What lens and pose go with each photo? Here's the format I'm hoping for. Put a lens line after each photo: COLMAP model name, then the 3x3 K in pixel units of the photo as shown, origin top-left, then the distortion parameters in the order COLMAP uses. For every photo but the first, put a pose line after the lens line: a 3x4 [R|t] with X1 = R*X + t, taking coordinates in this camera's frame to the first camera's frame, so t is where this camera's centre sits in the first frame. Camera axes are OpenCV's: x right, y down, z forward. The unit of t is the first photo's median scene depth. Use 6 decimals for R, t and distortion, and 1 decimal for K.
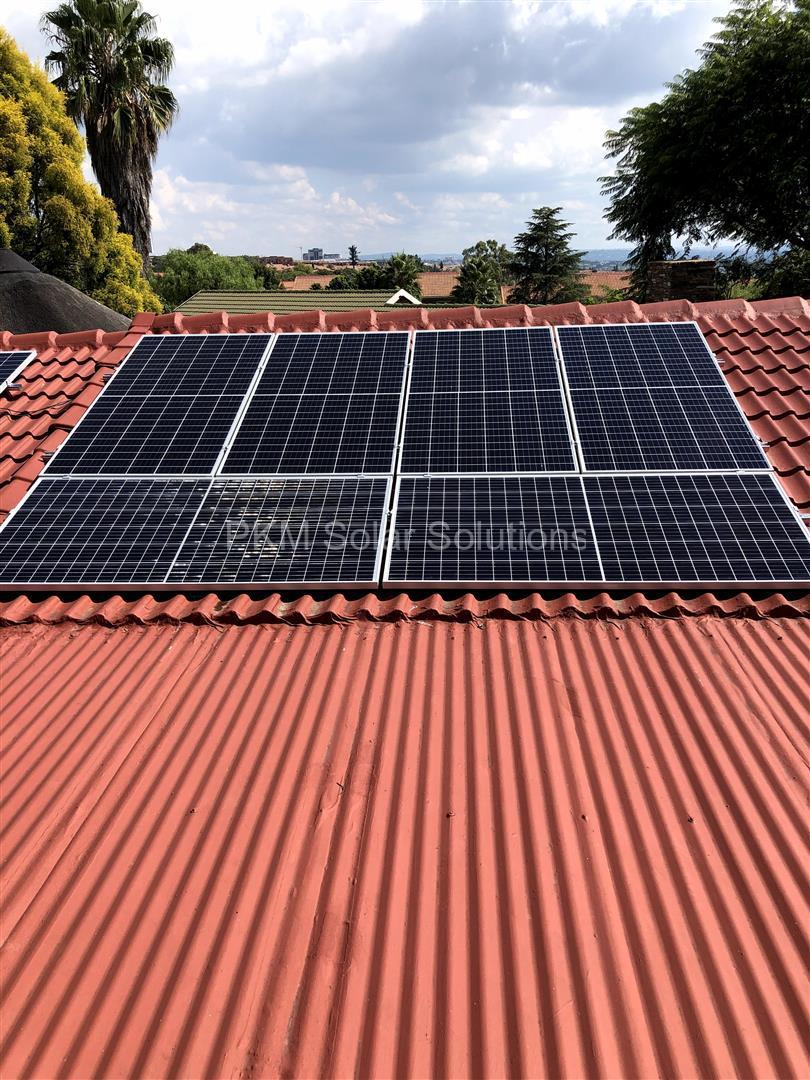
lens RADIAL K [[885.8, 0, 421.2], [0, 885.8, 532.3], [0, 0, 1]] dist [0.032858, -0.023310]
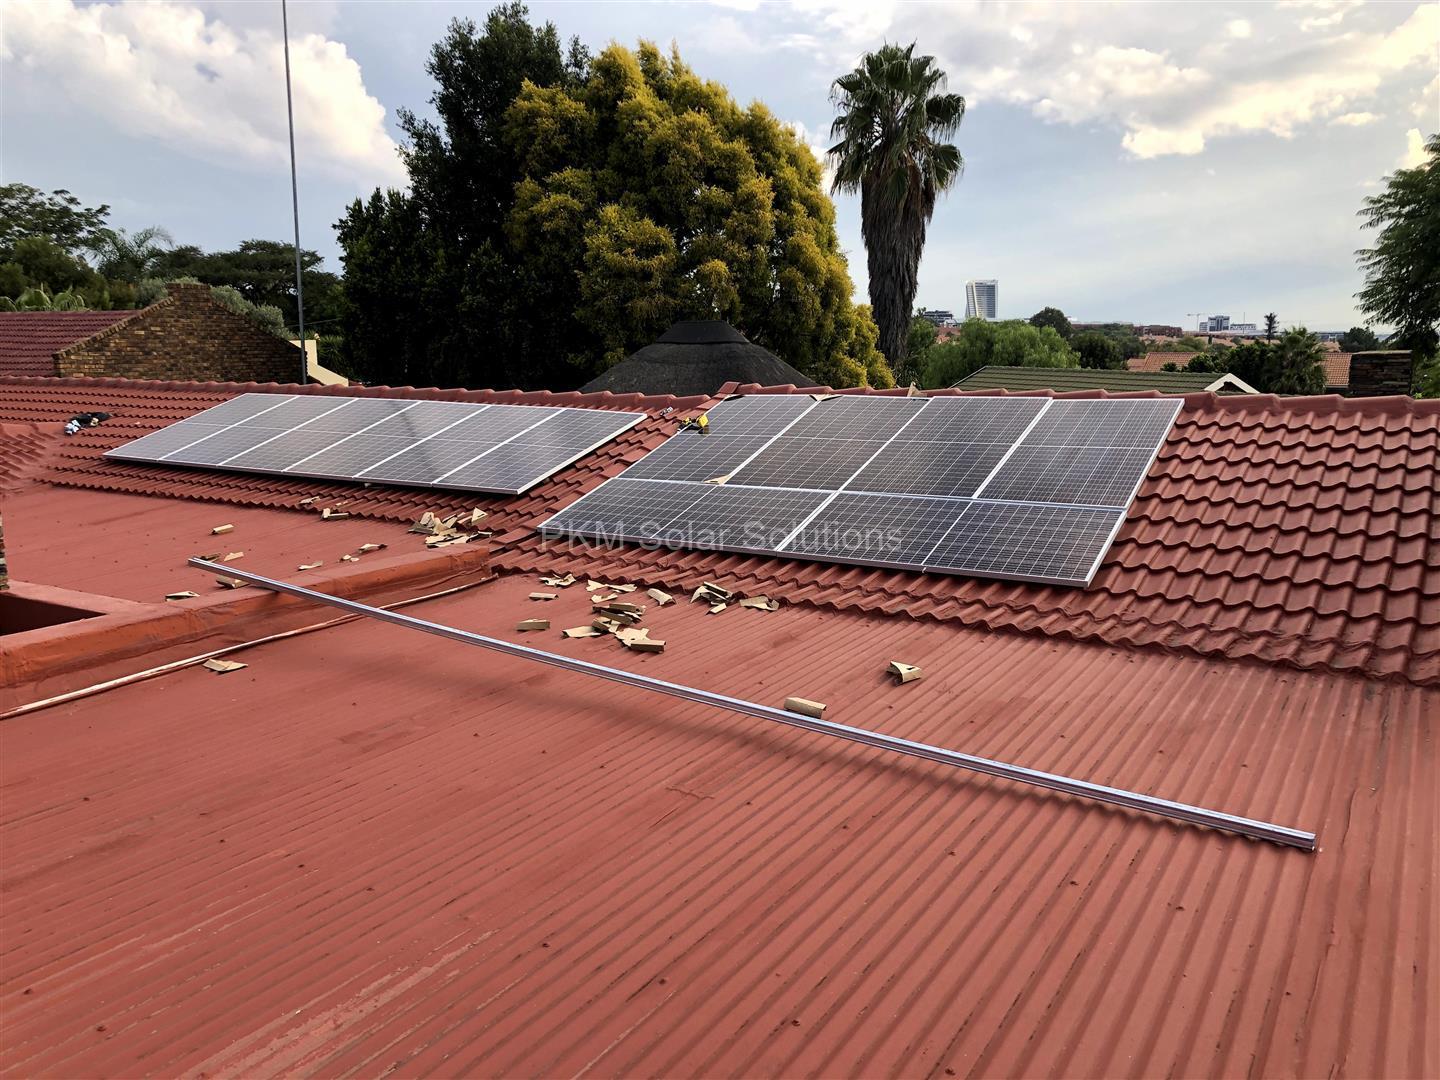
lens RADIAL K [[1181.1, 0, 732.1], [0, 1181.1, 540.9], [0, 0, 1]] dist [0.032858, -0.023310]
pose [[0.879779, 0.107070, -0.463168, 0.121419], [-0.161333, 0.983730, -0.079041, 0.023853], [0.447169, 0.144262, 0.882739, -0.098783]]
